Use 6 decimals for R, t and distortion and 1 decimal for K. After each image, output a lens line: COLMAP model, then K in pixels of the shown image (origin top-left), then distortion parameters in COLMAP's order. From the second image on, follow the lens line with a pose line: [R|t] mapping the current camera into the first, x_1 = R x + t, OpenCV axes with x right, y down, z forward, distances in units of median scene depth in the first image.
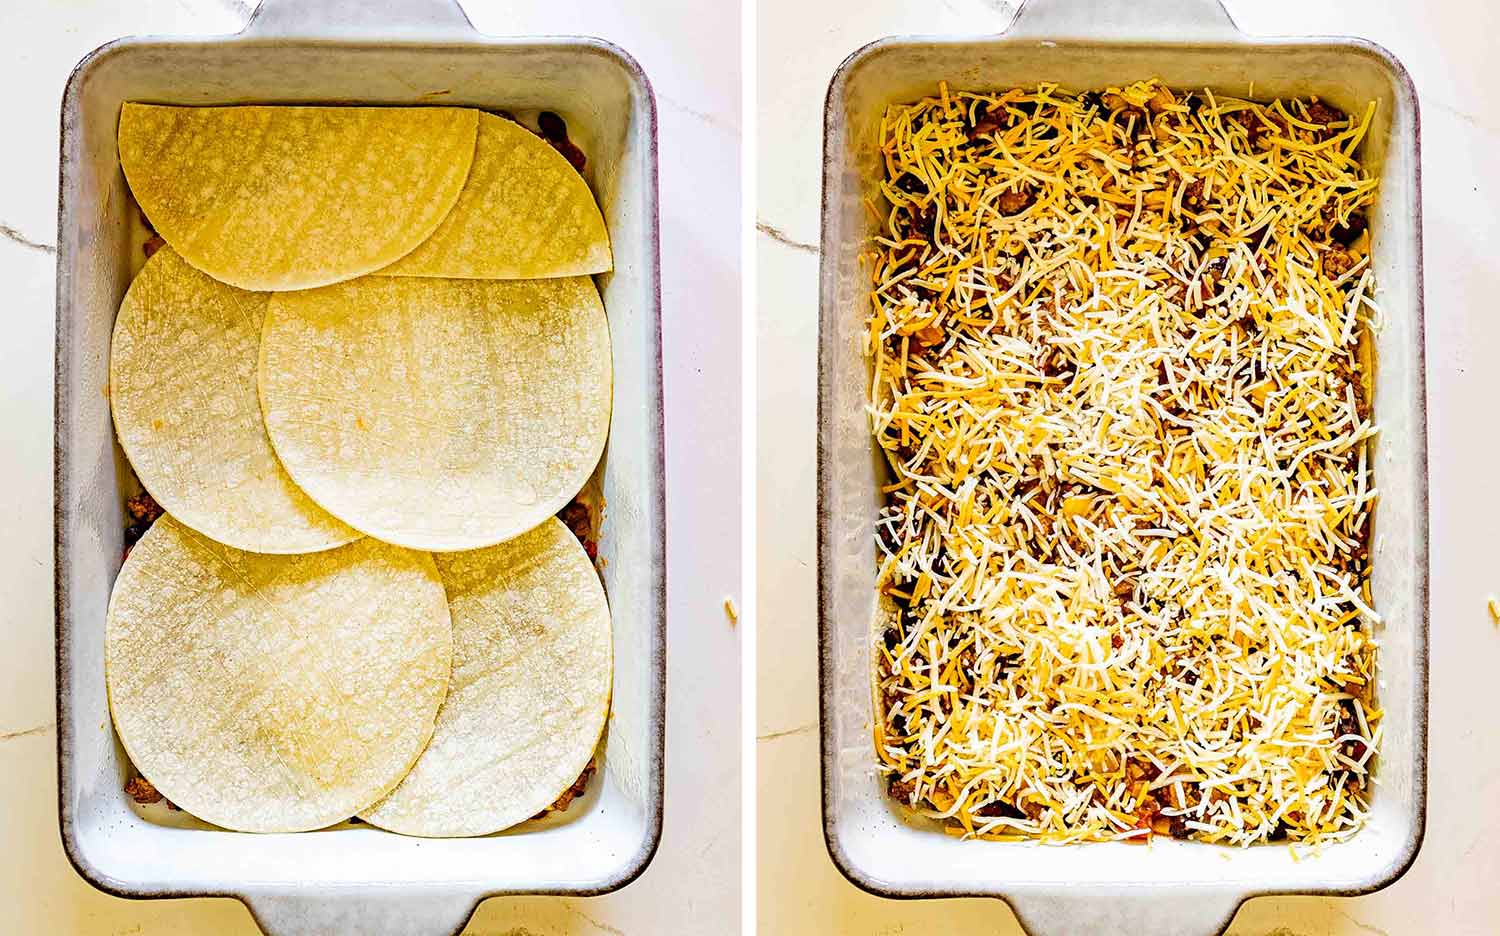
lens RADIAL K [[7113.0, 0, 750.0], [0, 7113.0, 468.0], [0, 0, 1]] dist [-0.102992, 6.746139]
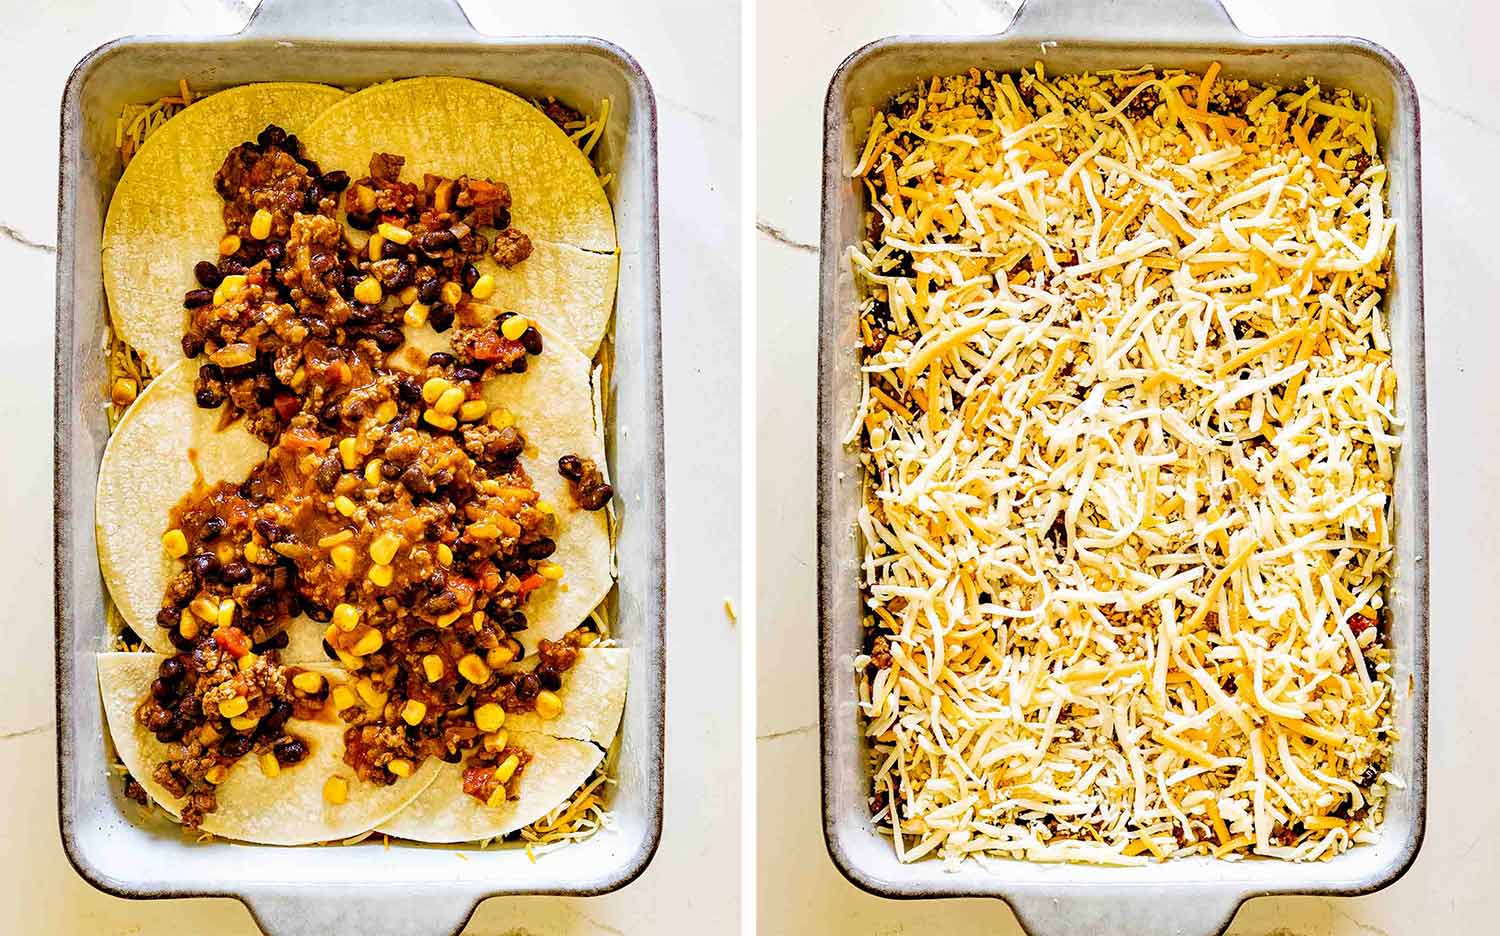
lens RADIAL K [[7113.0, 0, 750.0], [0, 7113.0, 468.0], [0, 0, 1]] dist [-0.102992, 6.746139]
pose [[1.000000, -0.000137, -0.000883, 0.108221], [0.000137, 1.000000, 0.000013, -0.000012], [0.000883, -0.000013, 1.000000, -0.000092]]
